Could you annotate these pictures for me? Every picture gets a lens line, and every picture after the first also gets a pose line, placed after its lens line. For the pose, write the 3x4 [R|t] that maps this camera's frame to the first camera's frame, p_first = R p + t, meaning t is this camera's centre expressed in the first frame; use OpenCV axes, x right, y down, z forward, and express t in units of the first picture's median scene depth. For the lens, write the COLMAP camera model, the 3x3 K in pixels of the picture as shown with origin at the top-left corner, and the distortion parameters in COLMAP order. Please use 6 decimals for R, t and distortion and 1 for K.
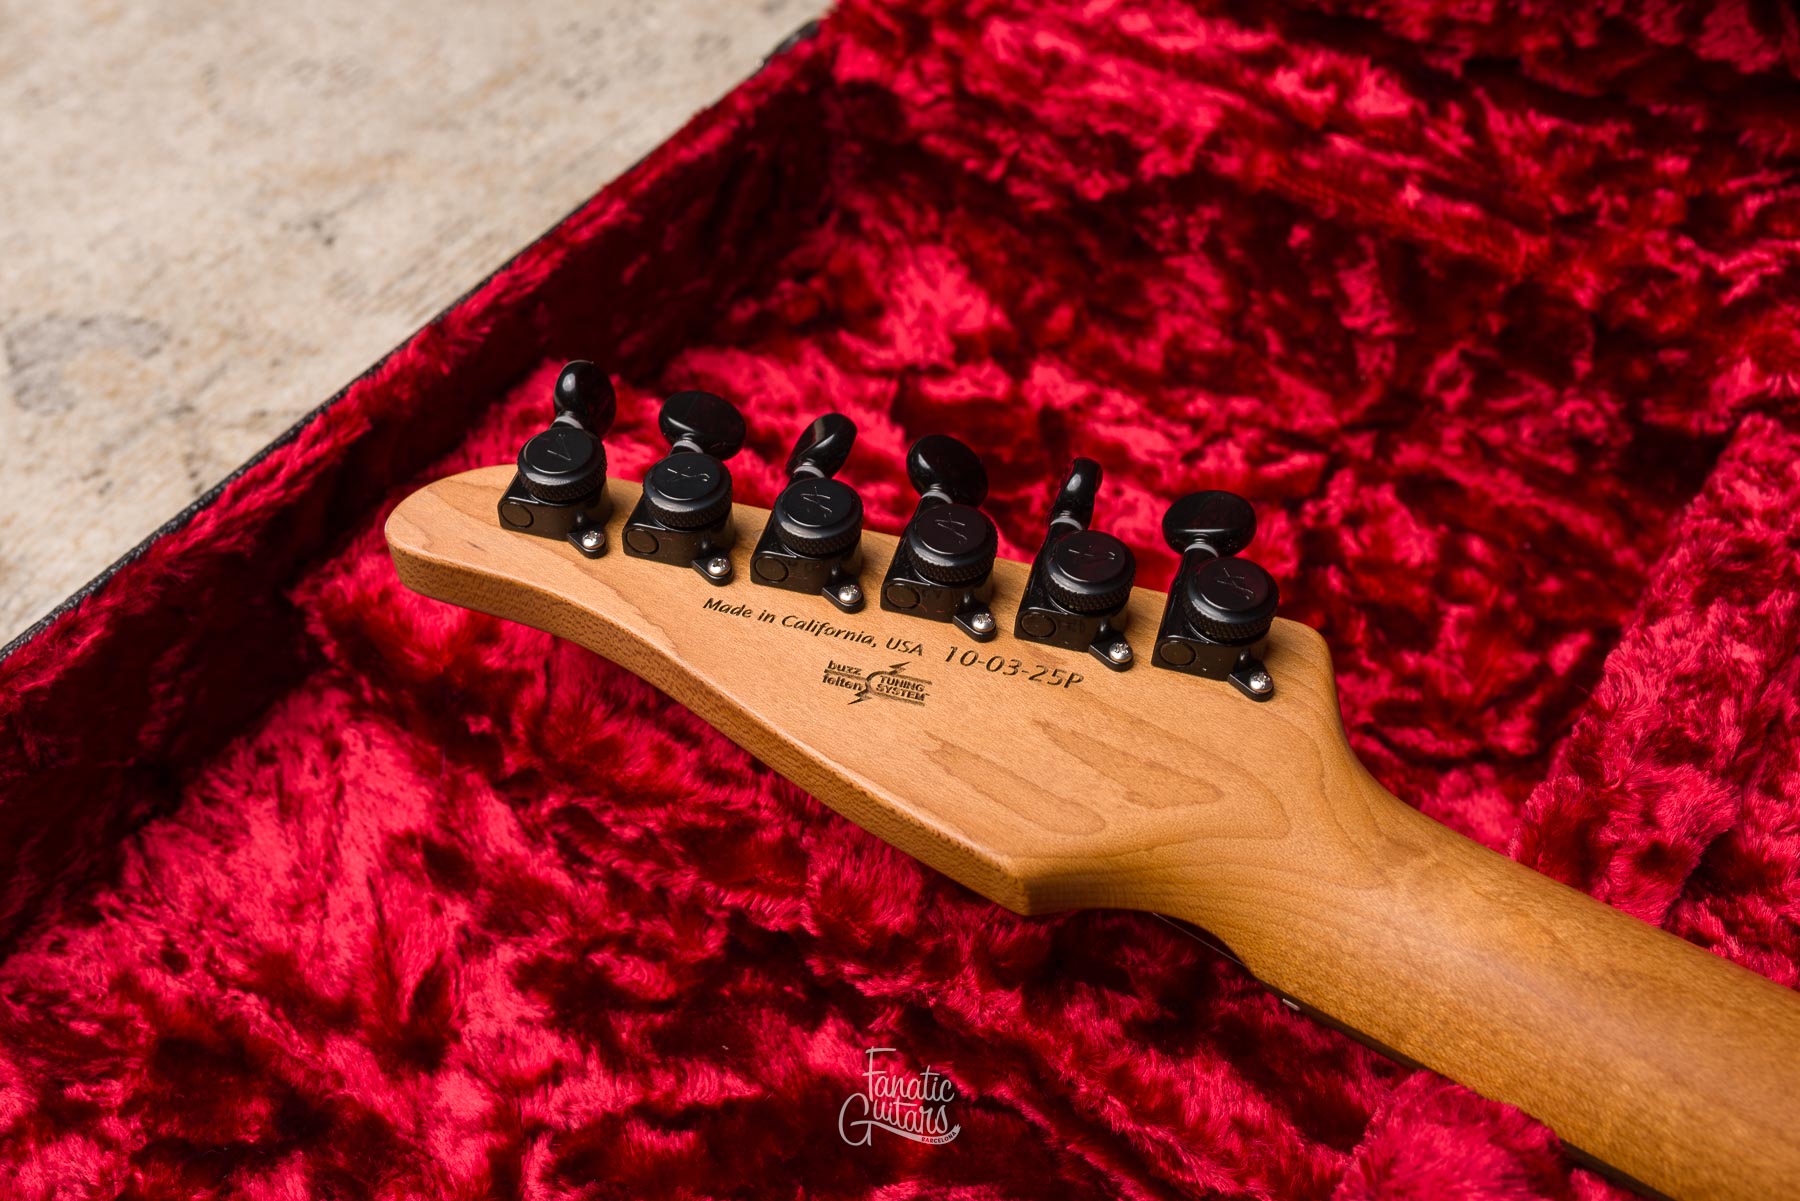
lens RADIAL K [[1803.6, 0, 900.9], [0, 1803.6, 595.2], [0, 0, 1]] dist [0.005376, -0.010695]
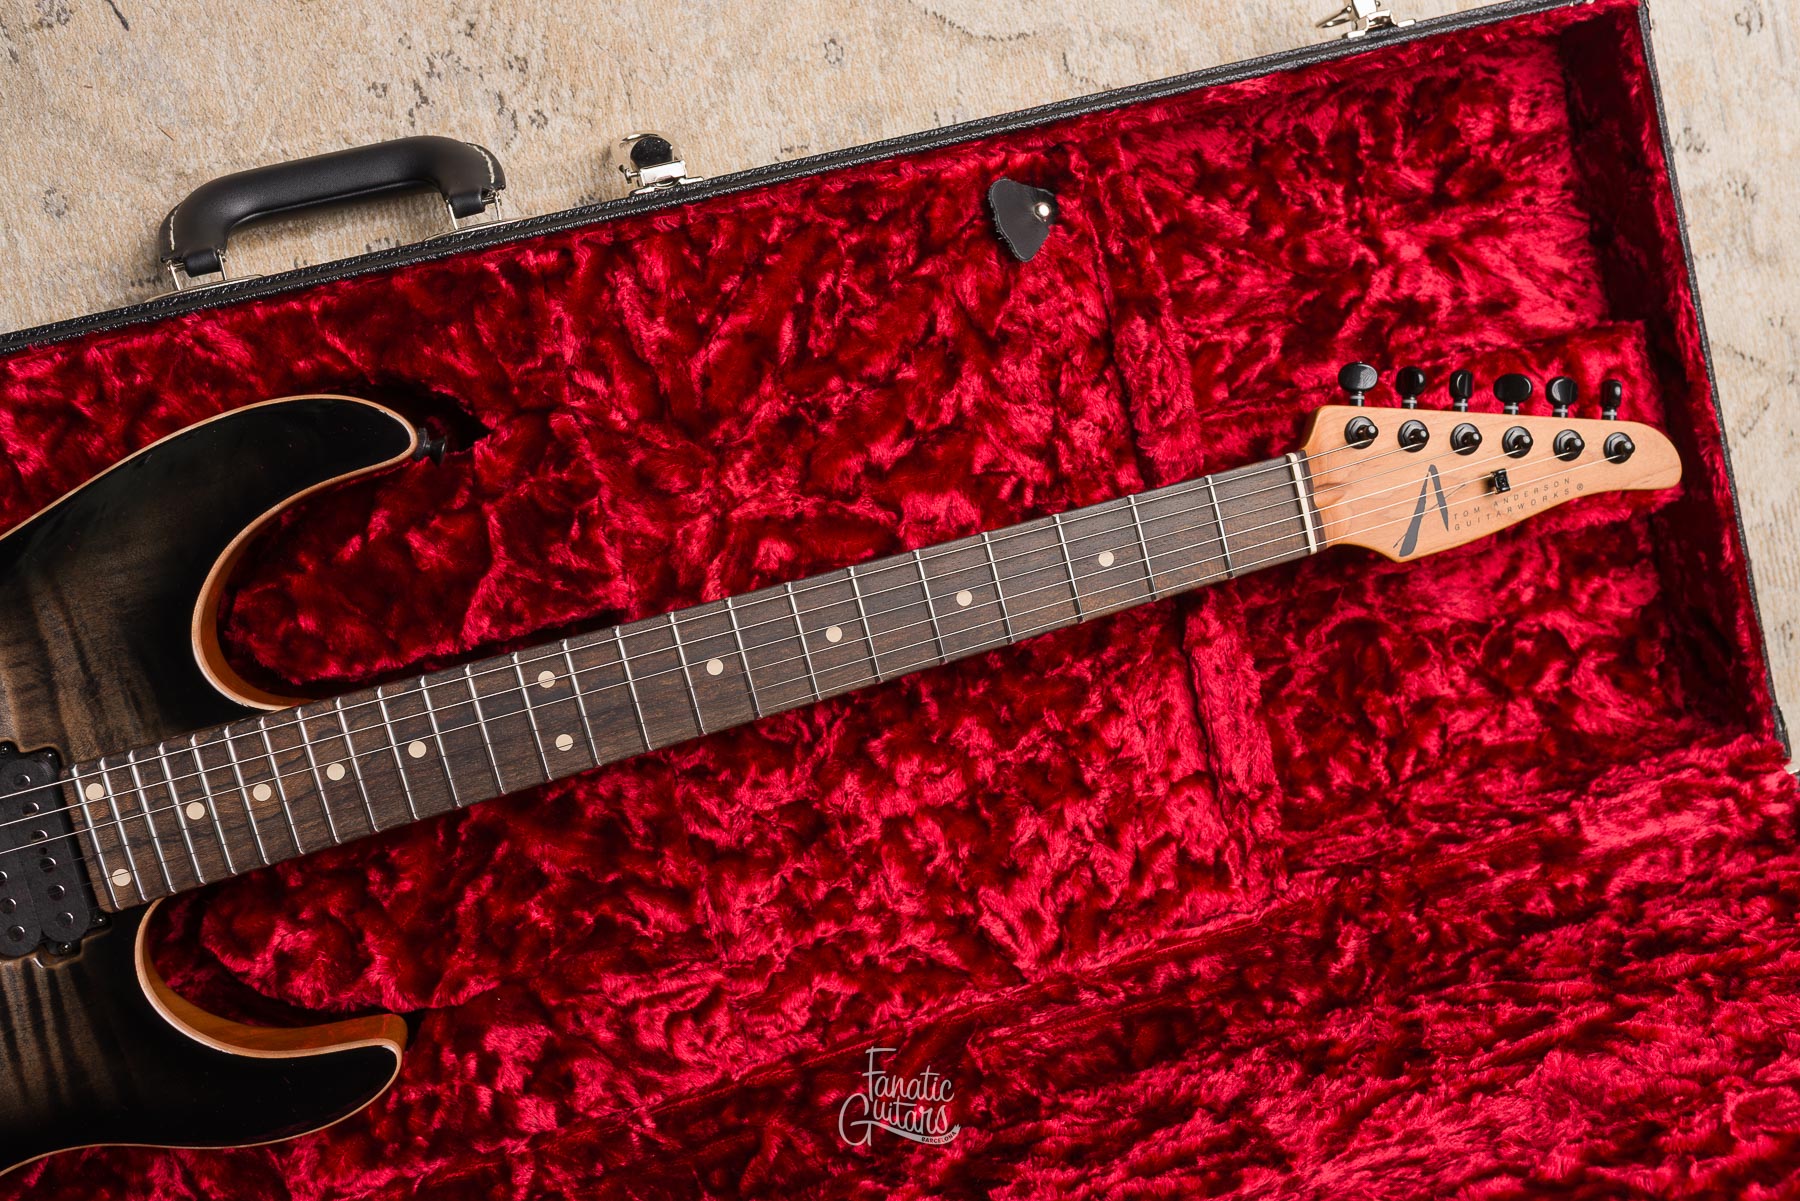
lens RADIAL K [[1734.7, 0, 901.2], [0, 1734.7, 599.2], [0, 0, 1]] dist [-0.004472, 0.005288]
pose [[-0.660638, 0.743844, -0.101259, 0.752979], [-0.678359, -0.533744, 0.504921, -0.653697], [0.321536, 0.402261, 0.857205, -1.014358]]
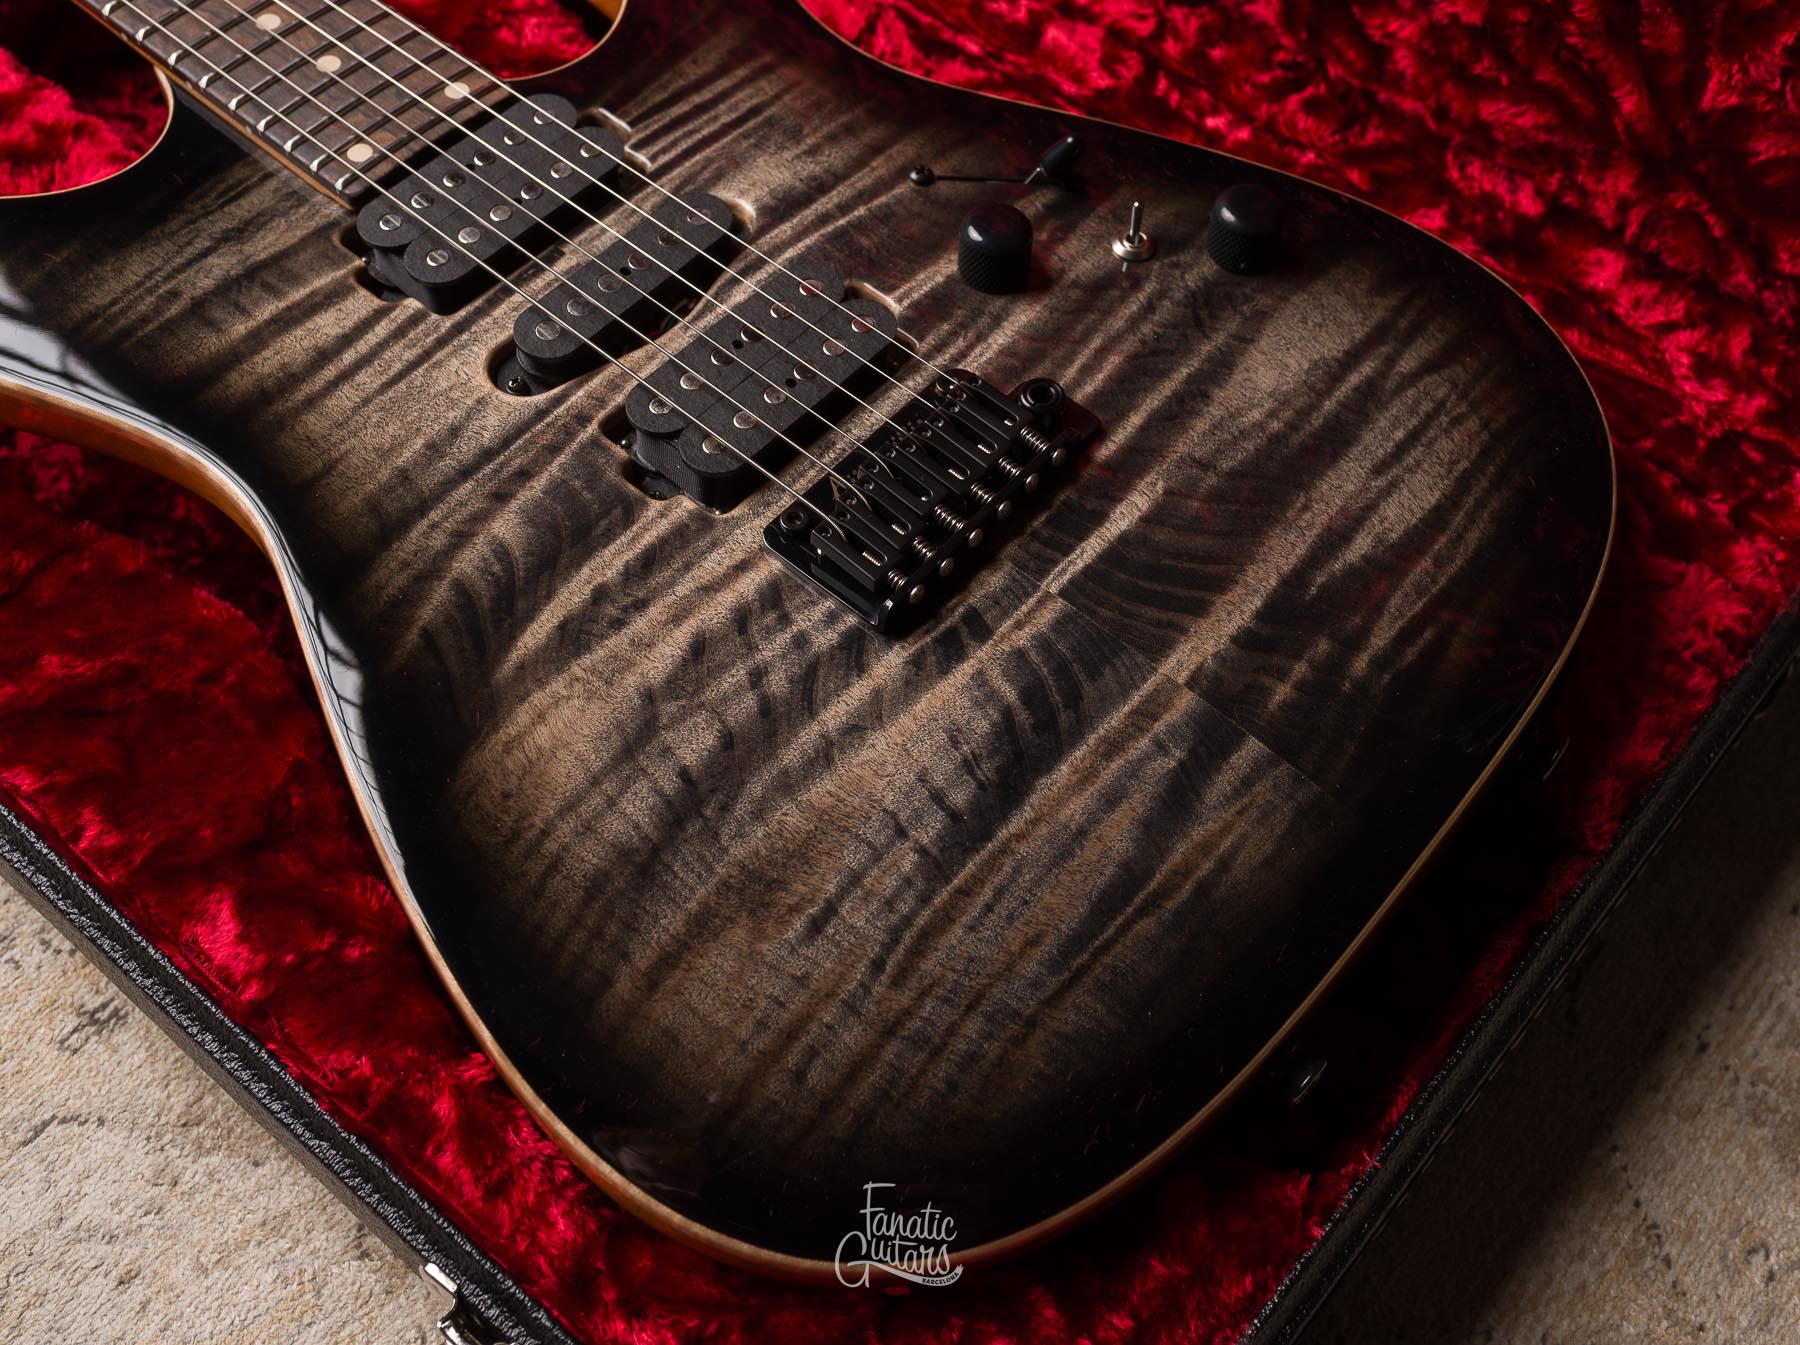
lens RADIAL K [[1971.8, 0, 1007.0], [0, 1971.8, 671.0], [0, 0, 1]] dist [-0.002407, 0.000269]
pose [[0.992246, 0.124135, -0.006128, 1.706156], [-0.121986, 0.982140, 0.143248, 0.693018], [0.023801, -0.141390, 0.989668, -1.122078]]
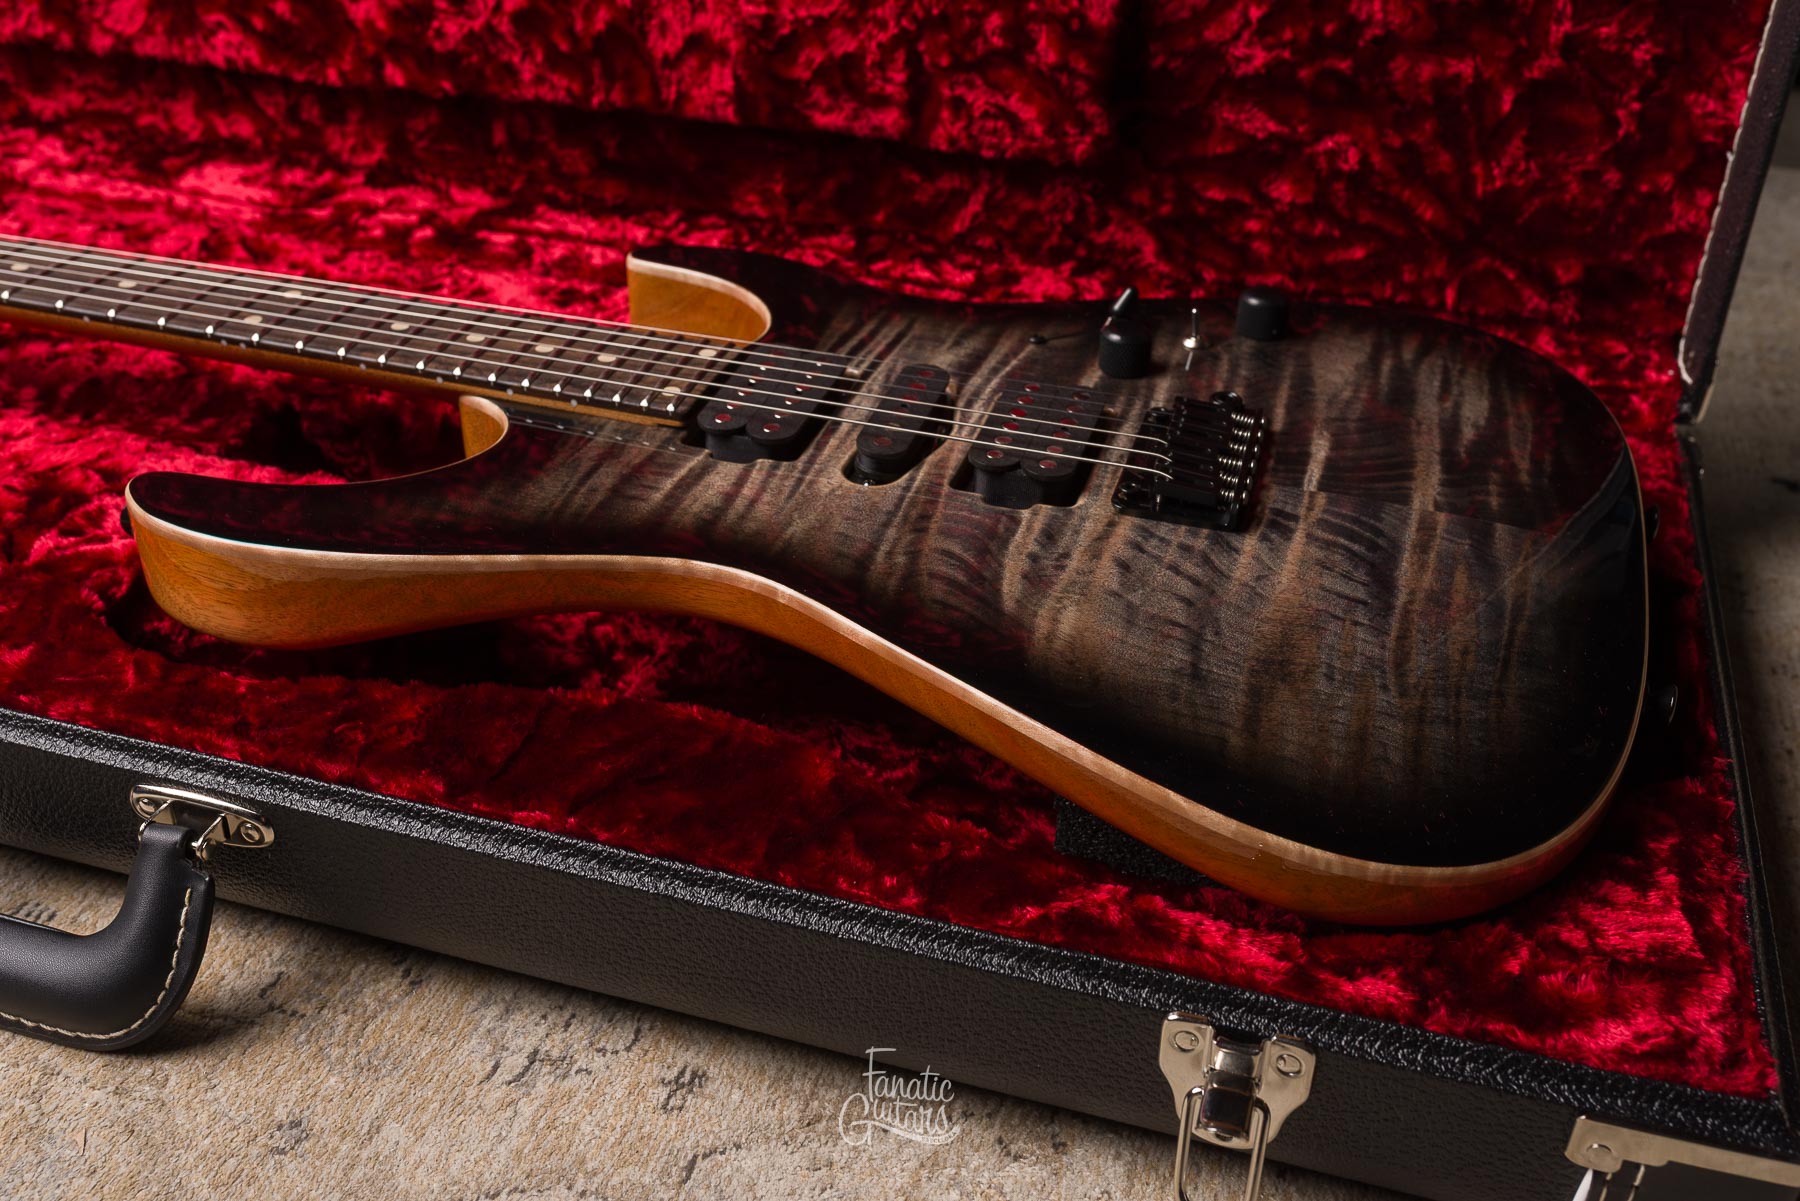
lens RADIAL K [[1755.5, 0, 899.9], [0, 1755.5, 600.4], [0, 0, 1]] dist [-0.002231, 0.000870]
pose [[0.960528, -0.140028, 0.240371, 1.021726], [0.199217, 0.949339, -0.243039, 1.188014], [-0.194161, 0.281332, 0.939763, -1.227526]]
